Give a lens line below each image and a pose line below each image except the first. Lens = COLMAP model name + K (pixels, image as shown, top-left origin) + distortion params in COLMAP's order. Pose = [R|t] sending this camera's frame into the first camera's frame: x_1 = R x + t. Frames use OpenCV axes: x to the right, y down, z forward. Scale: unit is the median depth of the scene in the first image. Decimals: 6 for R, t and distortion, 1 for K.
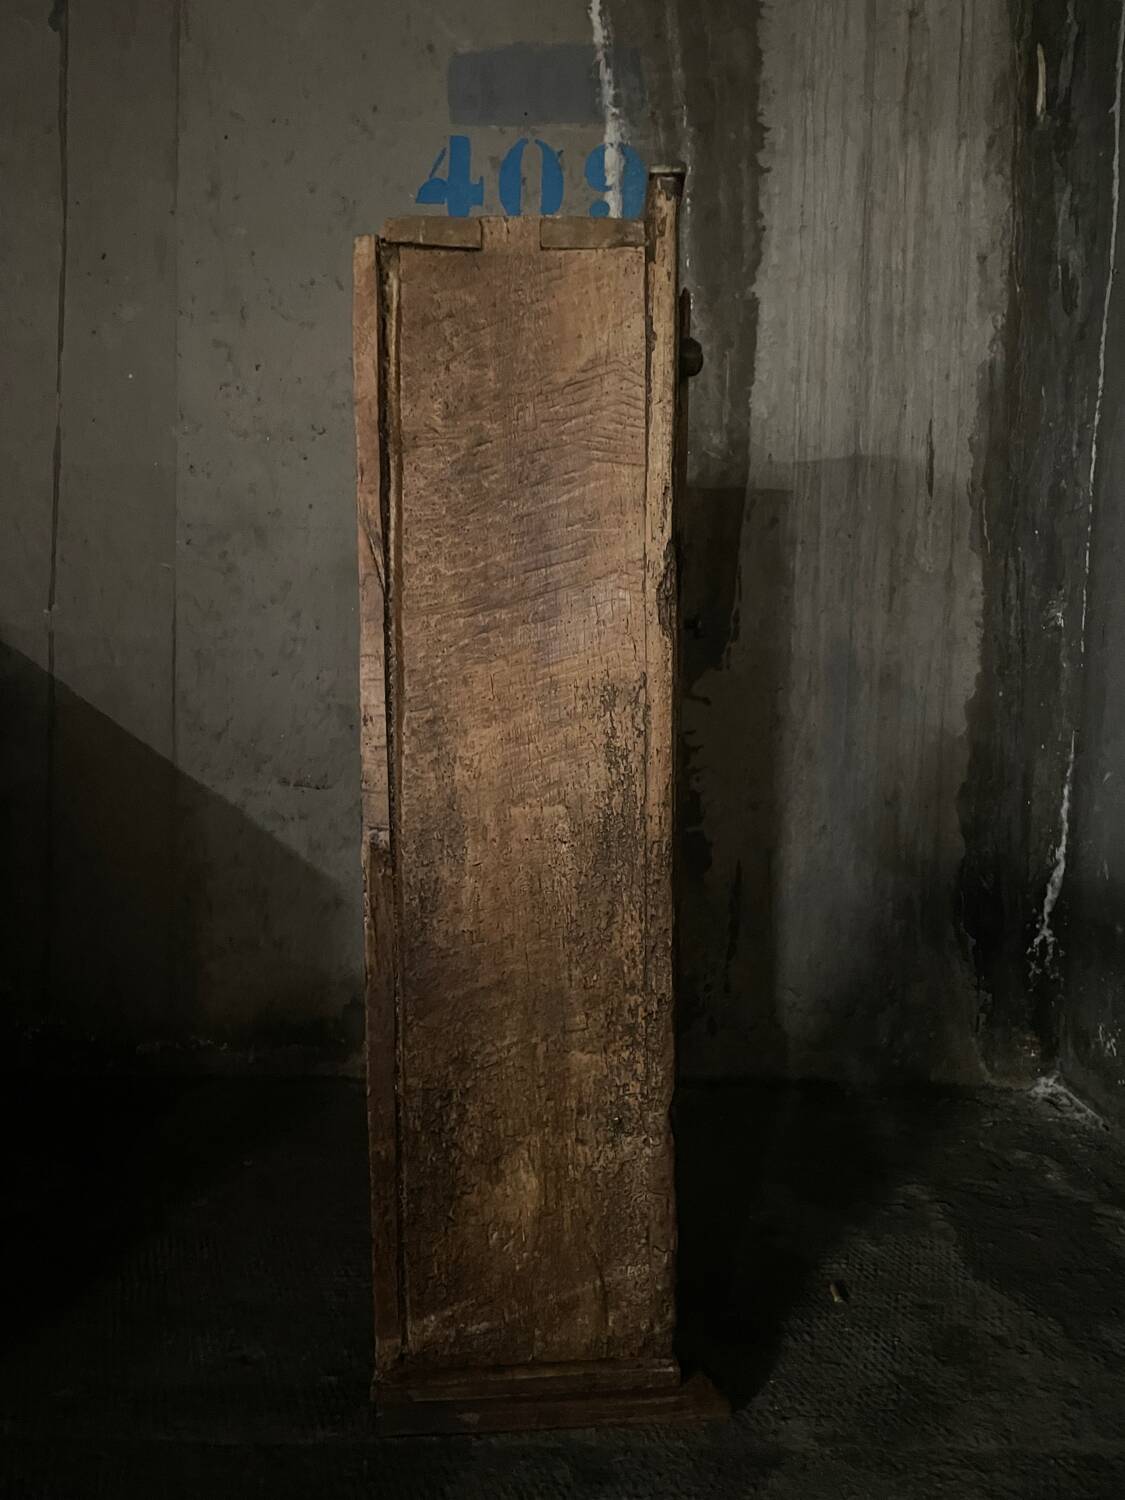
lens RADIAL K [[1135.8, 0, 573.7], [0, 1135.8, 729.3], [0, 0, 1]] dist [0.075421, -0.101879]
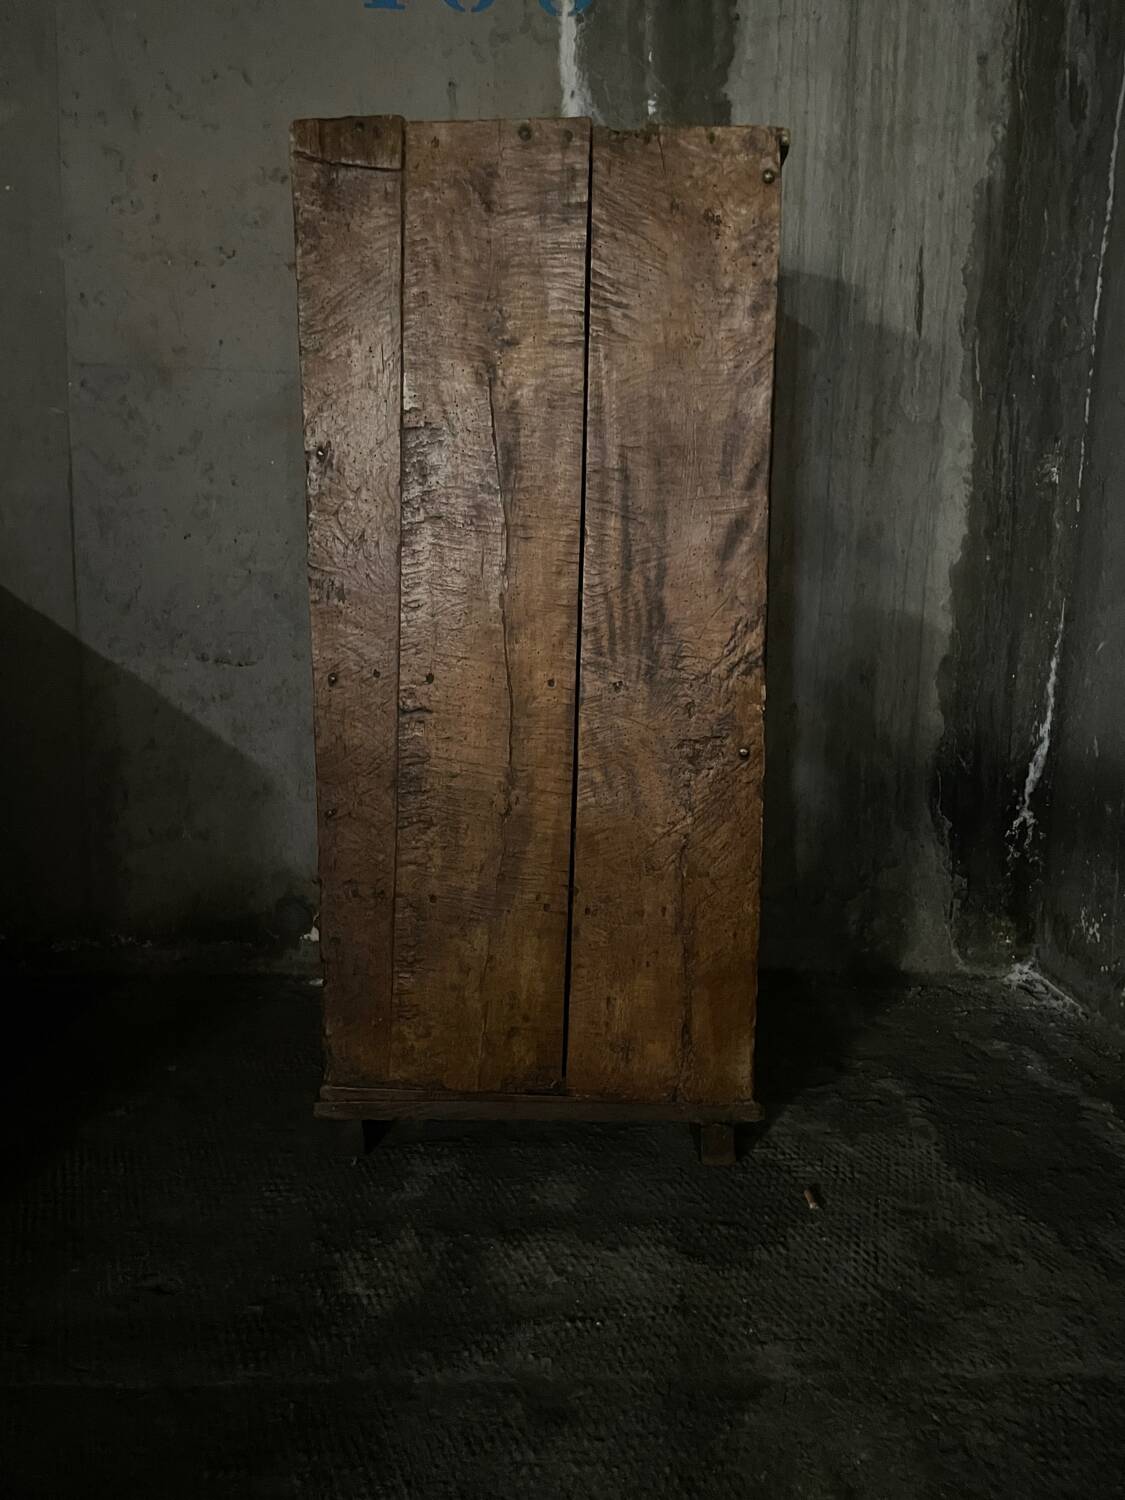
lens RADIAL K [[1135.8, 0, 561.7], [0, 1135.8, 728.4], [0, 0, 1]] dist [0.075421, -0.101879]
pose [[0.999448, -0.006741, 0.032531, 0.000464], [0.003723, 0.995755, 0.091973, 0.019691], [-0.033012, -0.091801, 0.995230, 0.085685]]
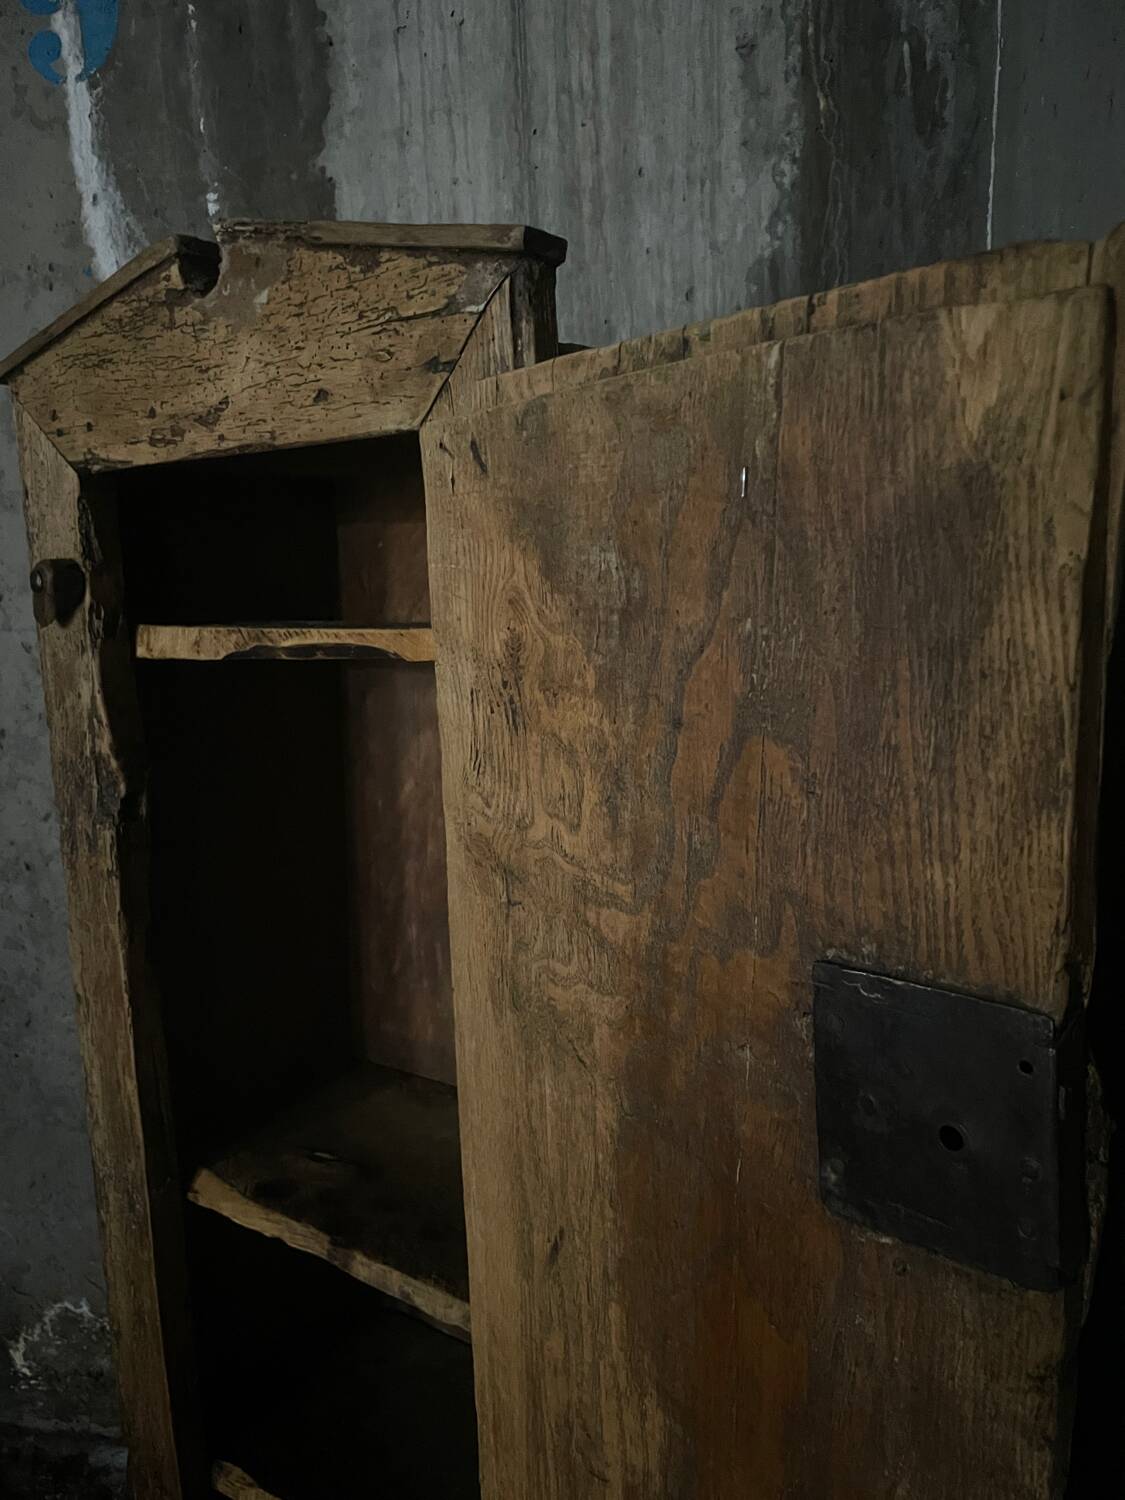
lens RADIAL K [[1137.5, 0, 574.4], [0, 1137.5, 755.5], [0, 0, 1]] dist [0.083162, -0.120289]
pose [[0.983223, -0.023073, -0.180944, 0.365029], [0.045335, 0.991753, 0.119876, -0.163957], [0.176686, -0.126068, 0.976160, 0.450310]]
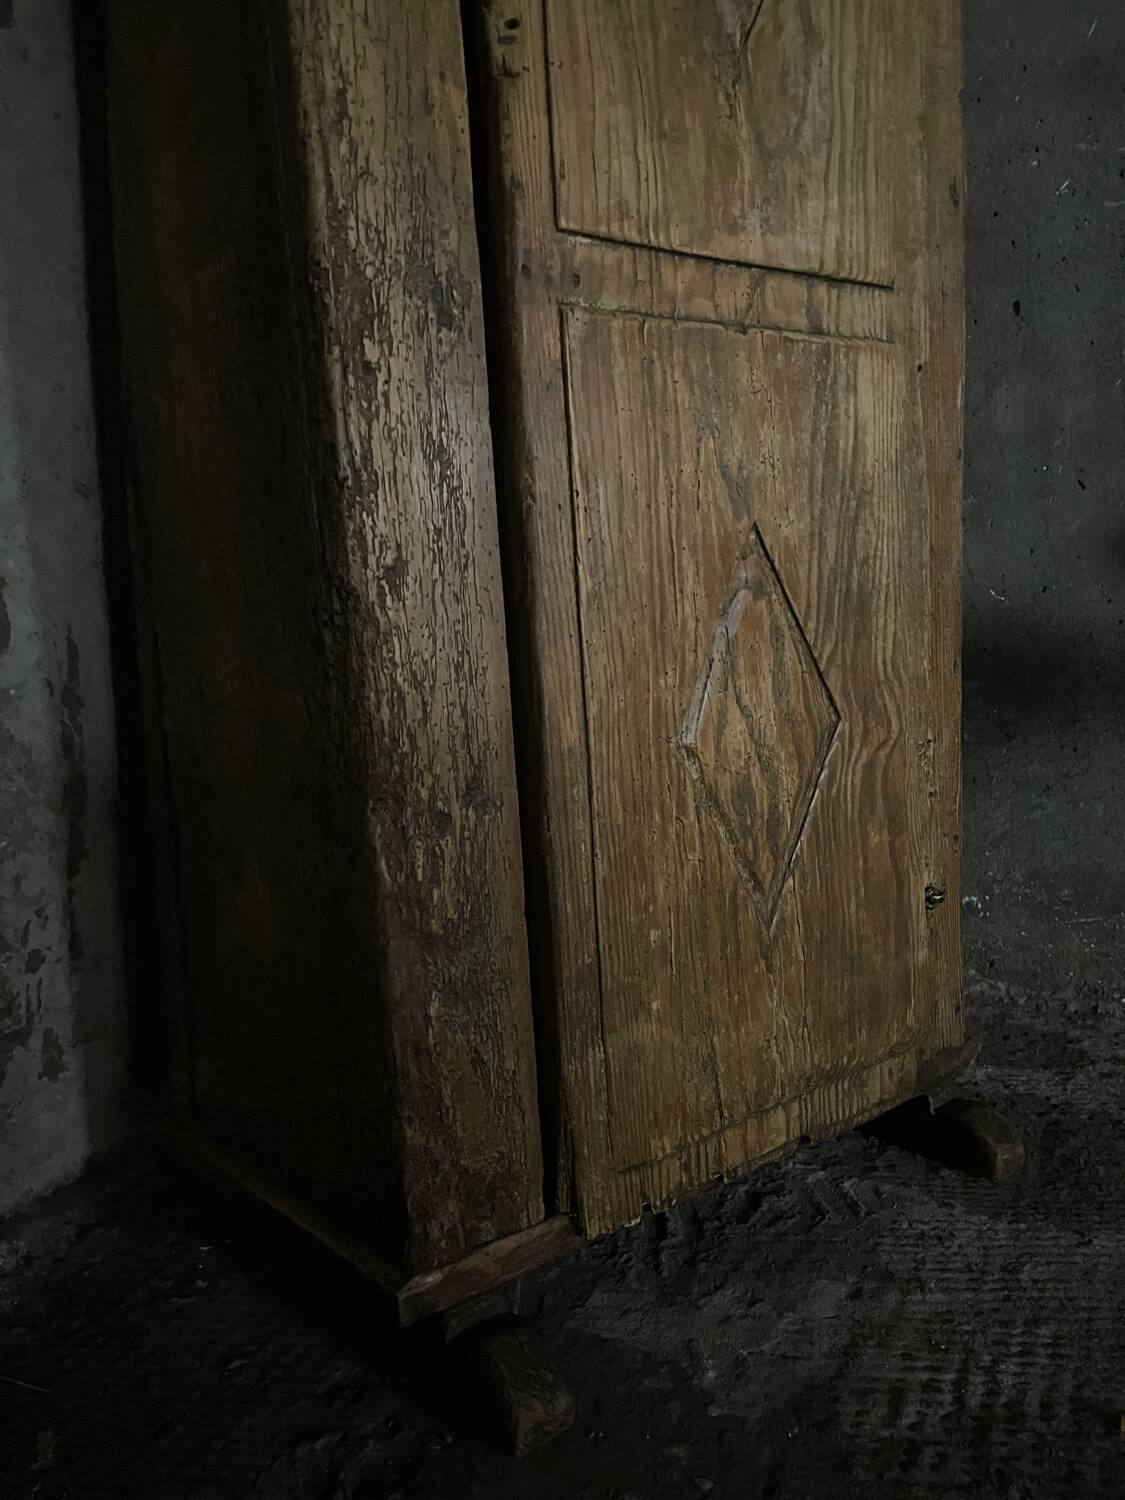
lens RADIAL K [[1137.5, 0, 552.9], [0, 1137.5, 736.7], [0, 0, 1]] dist [0.083162, -0.120289]
pose [[0.466990, -0.129748, 0.874692, -0.132657], [0.081177, 0.991290, 0.103704, 0.128534], [-0.880529, 0.022576, 0.473455, 0.677135]]
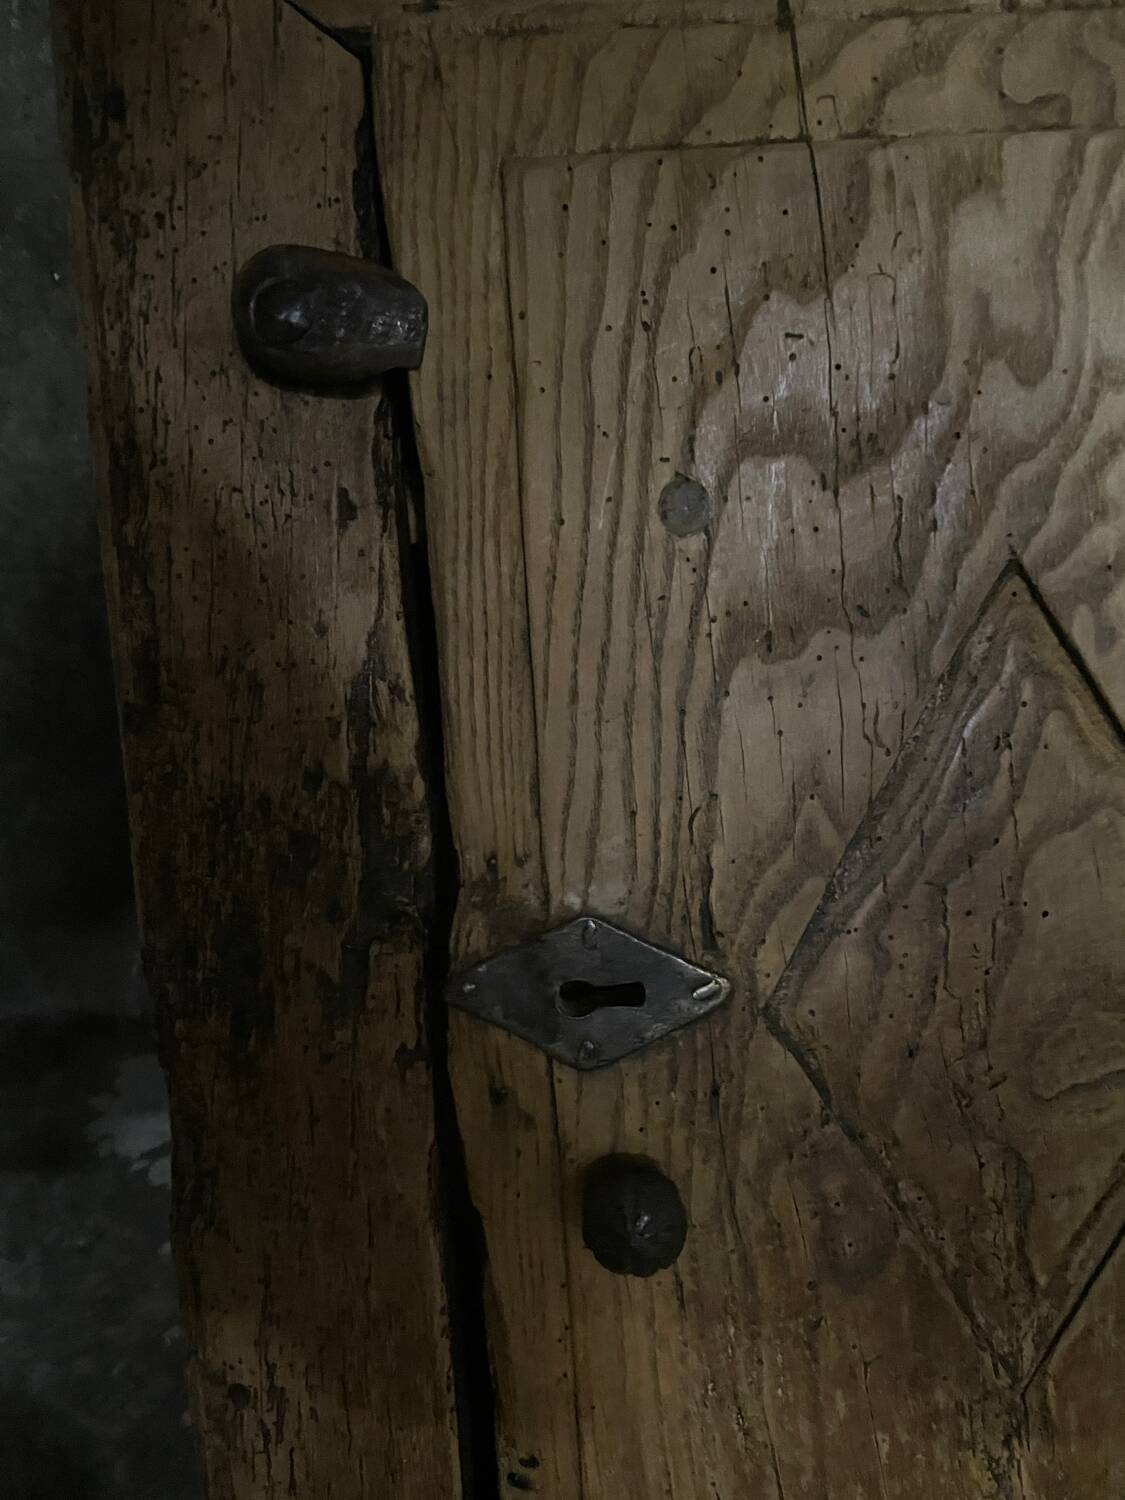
lens RADIAL K [[1137.5, 0, 561.7], [0, 1137.5, 742.5], [0, 0, 1]] dist [0.083162, -0.120289]
pose [[0.888591, -0.110792, 0.445120, 0.069990], [0.073868, 0.992290, 0.099523, -0.141476], [-0.452714, -0.055555, 0.889923, 0.662437]]
